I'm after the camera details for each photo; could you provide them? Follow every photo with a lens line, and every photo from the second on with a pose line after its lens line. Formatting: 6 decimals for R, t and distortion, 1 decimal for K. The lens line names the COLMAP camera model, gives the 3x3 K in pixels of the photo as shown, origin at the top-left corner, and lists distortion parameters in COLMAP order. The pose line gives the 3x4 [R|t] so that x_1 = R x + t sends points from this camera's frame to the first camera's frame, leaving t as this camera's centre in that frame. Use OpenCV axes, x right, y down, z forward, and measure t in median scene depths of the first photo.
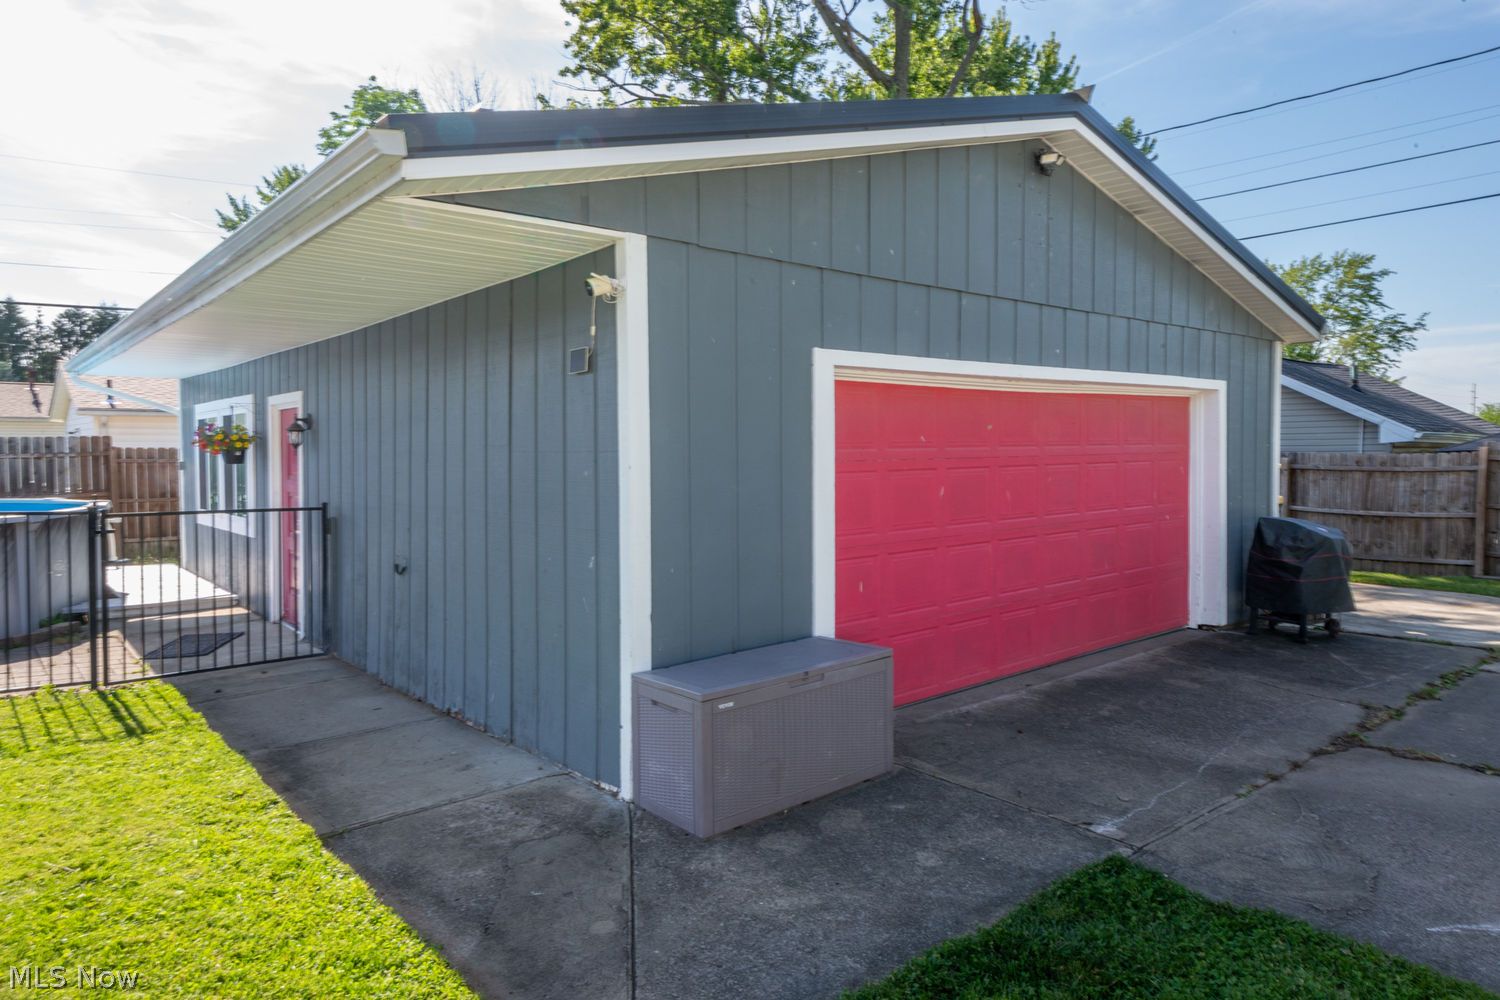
lens RADIAL K [[944.1, 0, 750.0], [0, 944.1, 500.0], [0, 0, 1]] dist [0.000943, -0.000172]
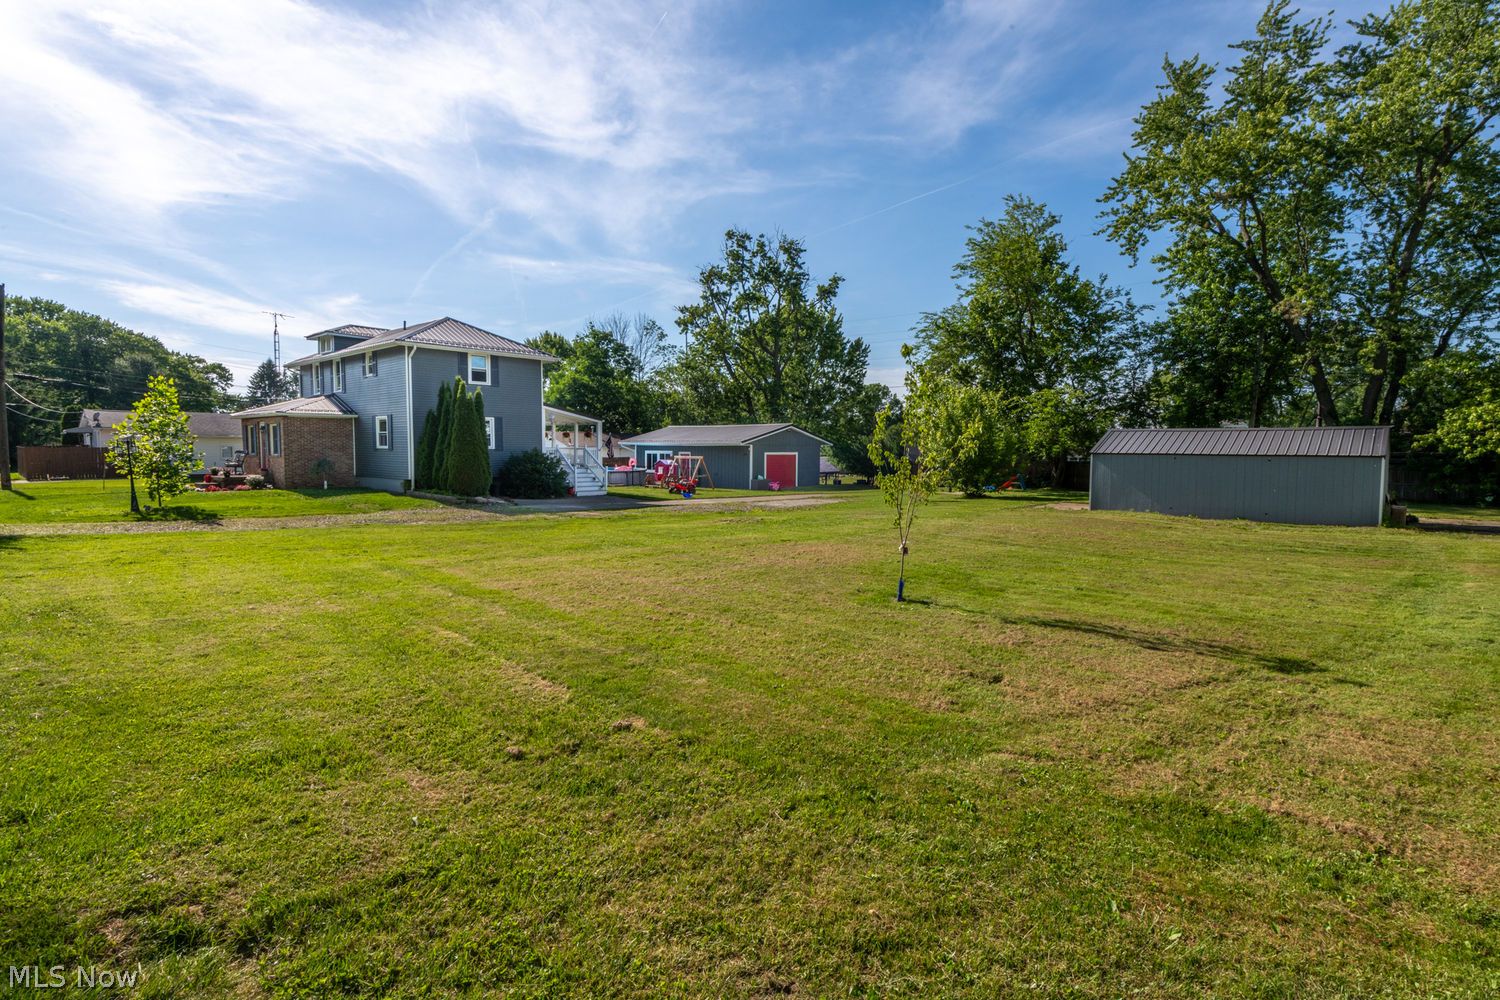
lens RADIAL K [[765.7, 0, 750.0], [0, 765.7, 500.0], [0, 0, 1]] dist [-0.071387, 0.000053]
pose [[0.994404, 0.007470, 0.105384, -0.241338], [-0.008863, 0.999879, 0.012753, 0.067163], [-0.105276, -0.013616, 0.994350, -1.882789]]
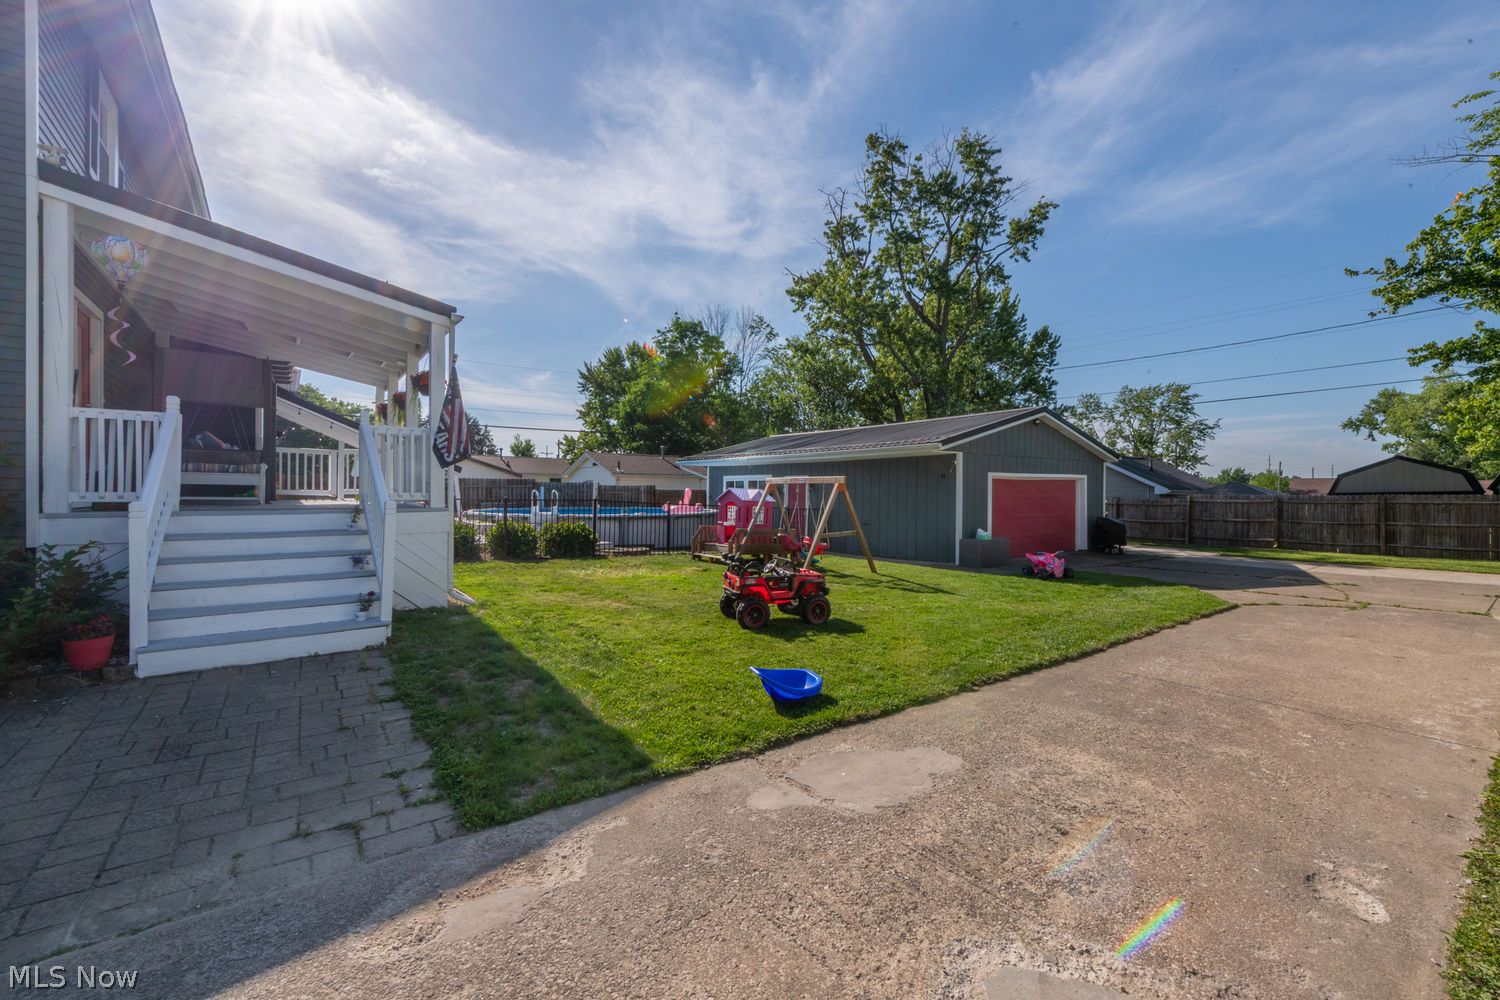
lens RADIAL K [[607.6, 0, 750.0], [0, 607.6, 500.0], [0, 0, 1]] dist [-0.000634, -0.000018]
pose [[0.997813, 0.015475, -0.064257, -0.207184], [-0.017936, 0.999121, -0.037901, 0.024106], [0.063614, 0.038971, 0.997213, -0.461768]]
